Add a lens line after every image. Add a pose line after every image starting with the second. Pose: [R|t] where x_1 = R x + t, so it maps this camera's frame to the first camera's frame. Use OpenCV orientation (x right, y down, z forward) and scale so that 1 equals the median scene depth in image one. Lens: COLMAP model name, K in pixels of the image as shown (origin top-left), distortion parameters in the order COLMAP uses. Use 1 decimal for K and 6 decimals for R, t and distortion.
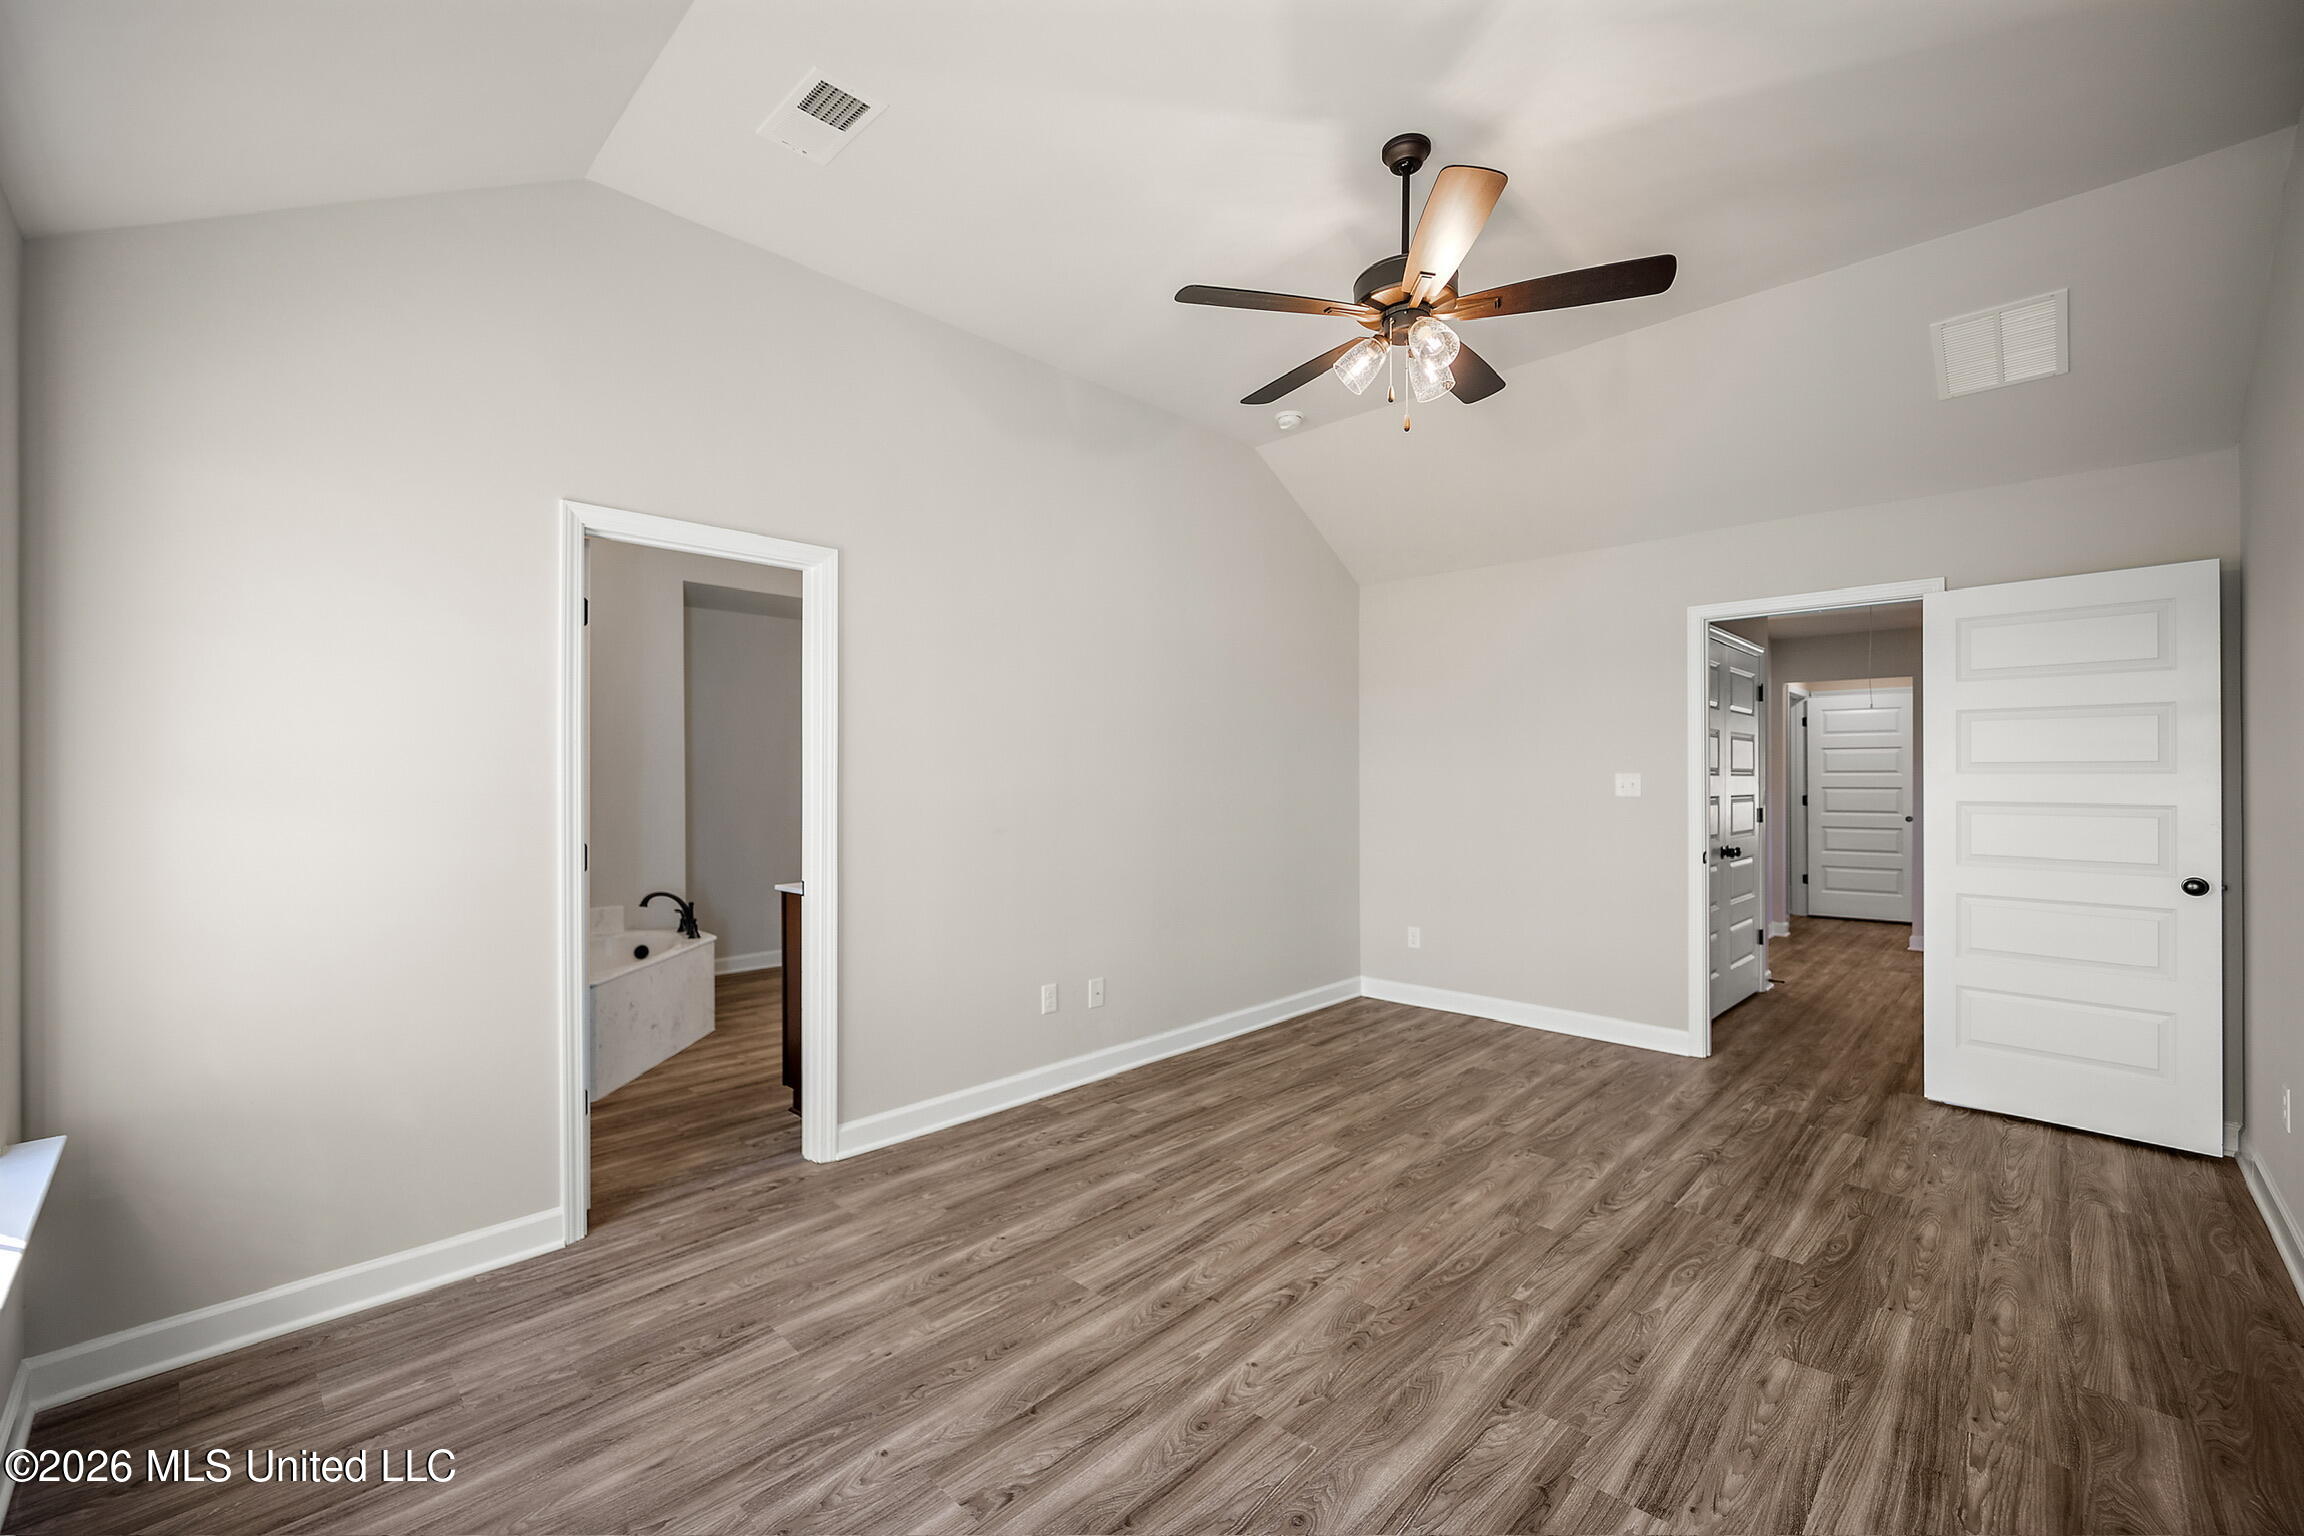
lens RADIAL K [[938.2, 0, 1165.1], [0, 938.2, 766.5], [0, 0, 1]] dist [-0.010972, 0.000019]
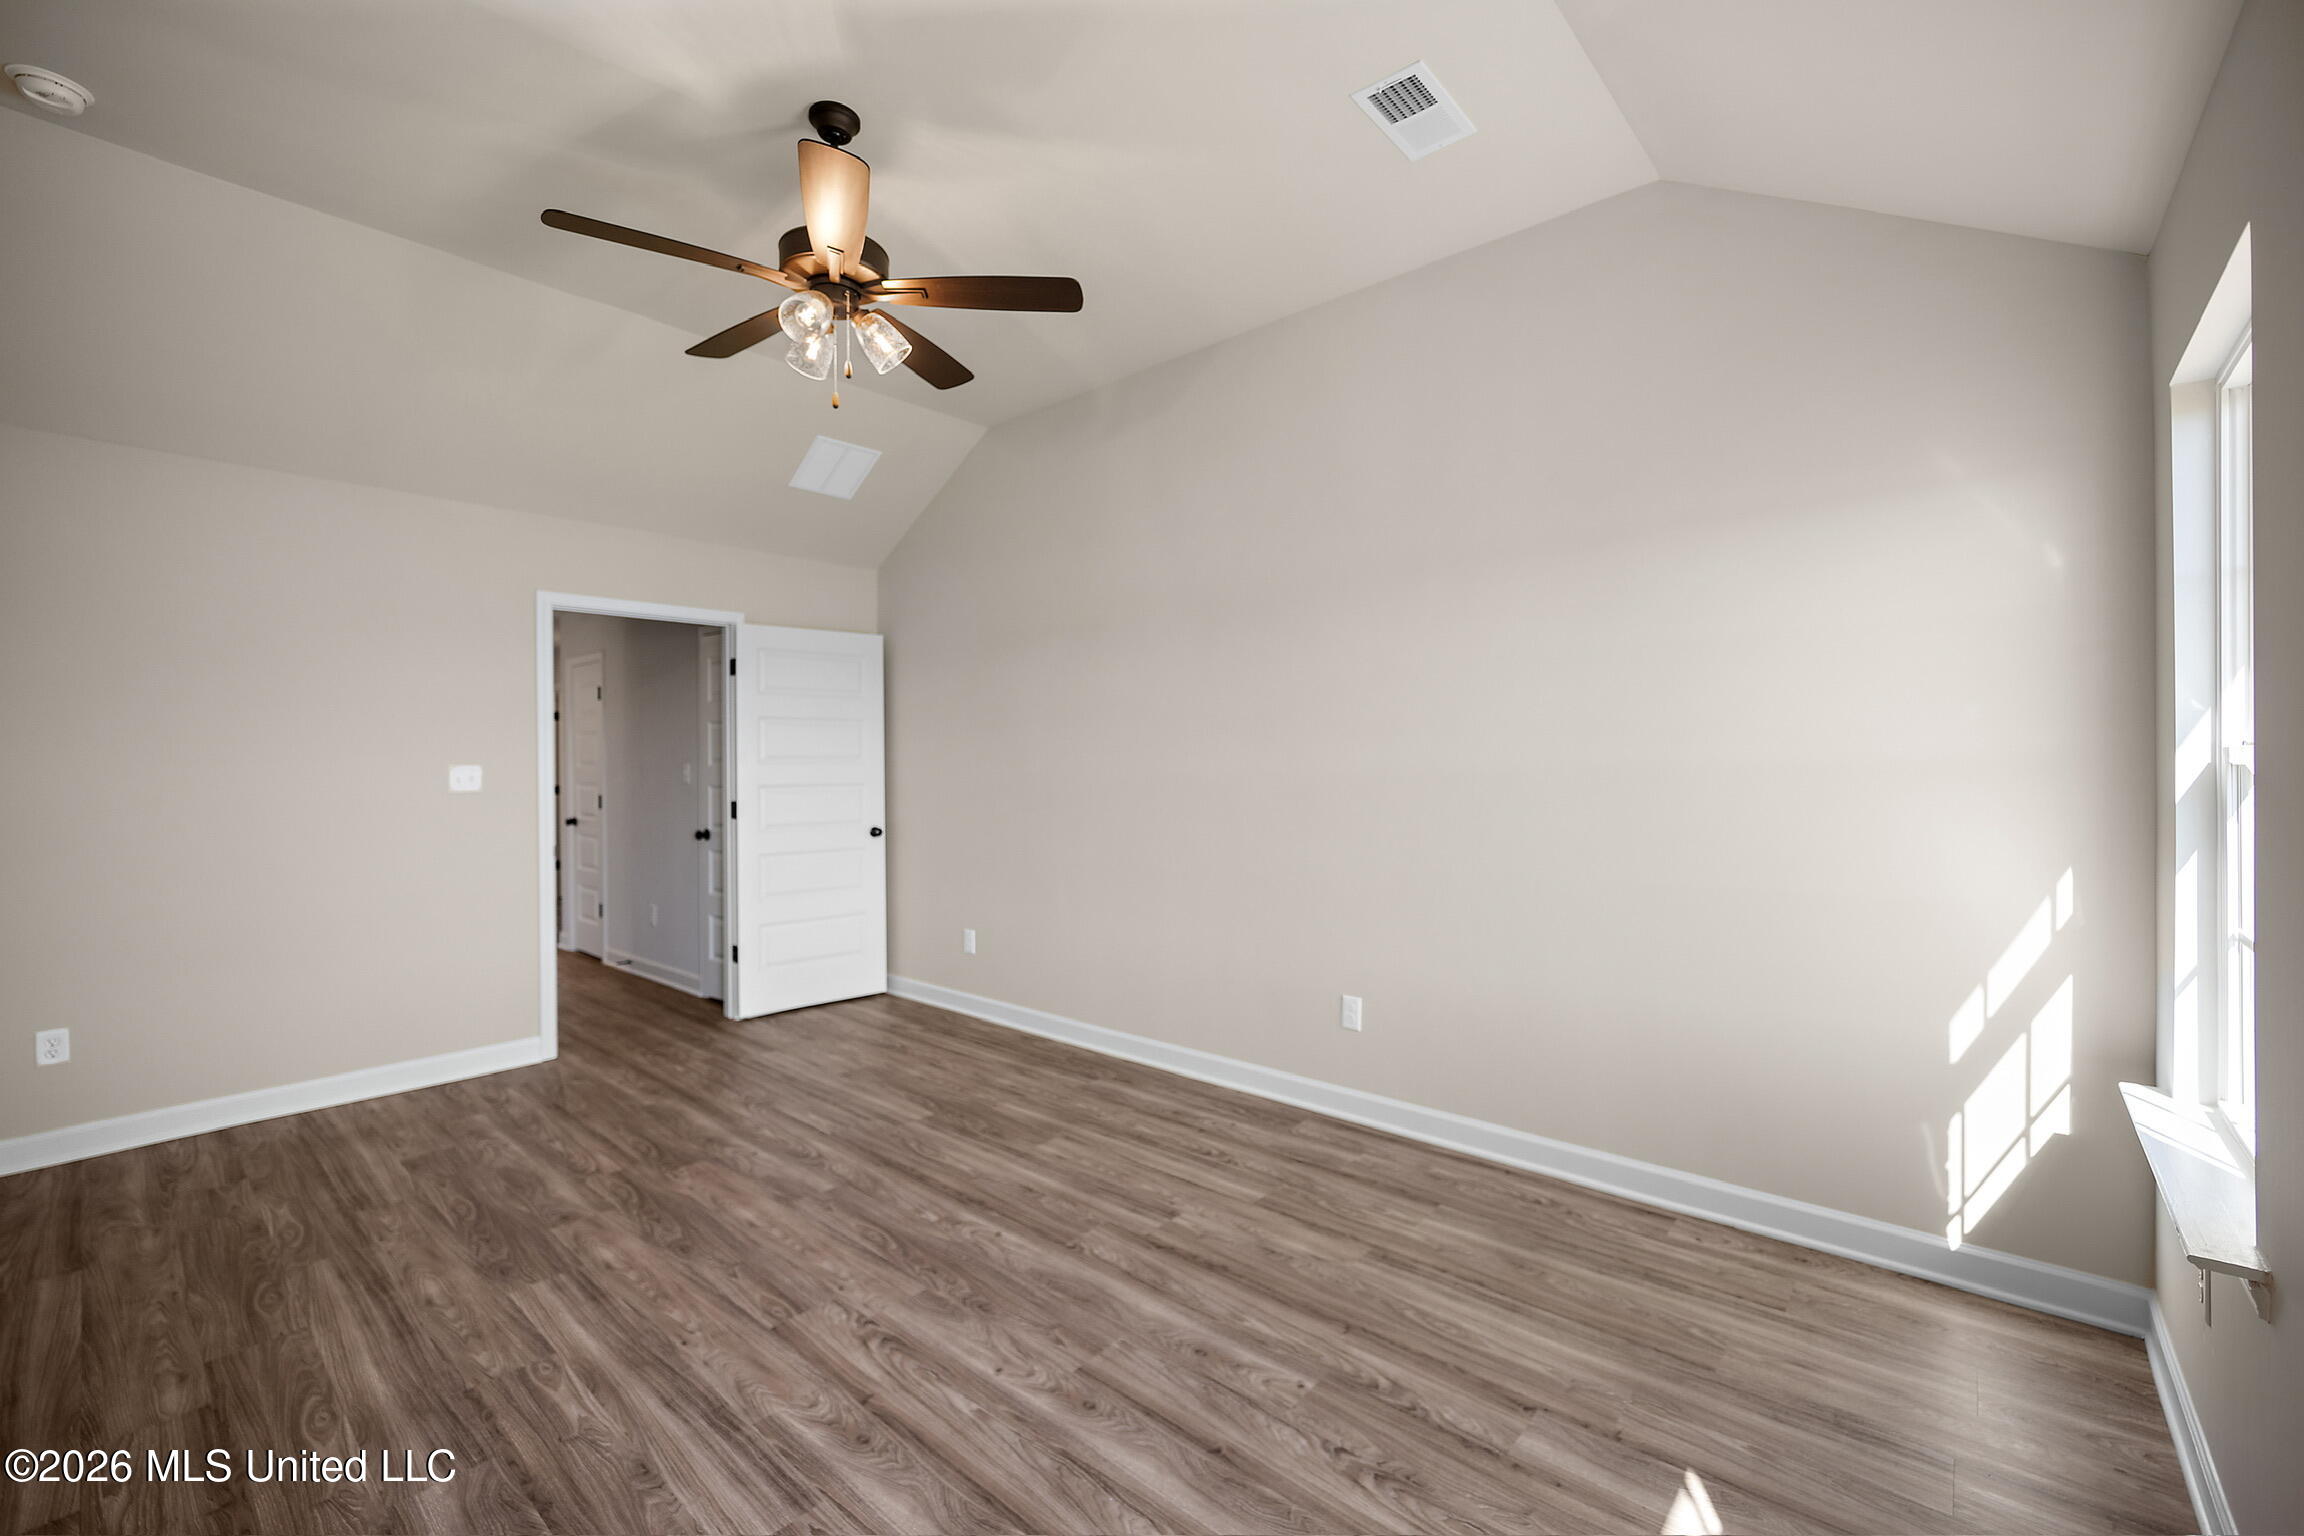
lens RADIAL K [[938.2, 0, 1157.4], [0, 938.2, 757.8], [0, 0, 1]] dist [-0.010972, 0.000019]
pose [[-0.046291, 0.004182, 0.998919, -0.675855], [-0.001174, 0.999990, -0.004241, 0.005548], [-0.998927, -0.001369, -0.046286, 0.672978]]
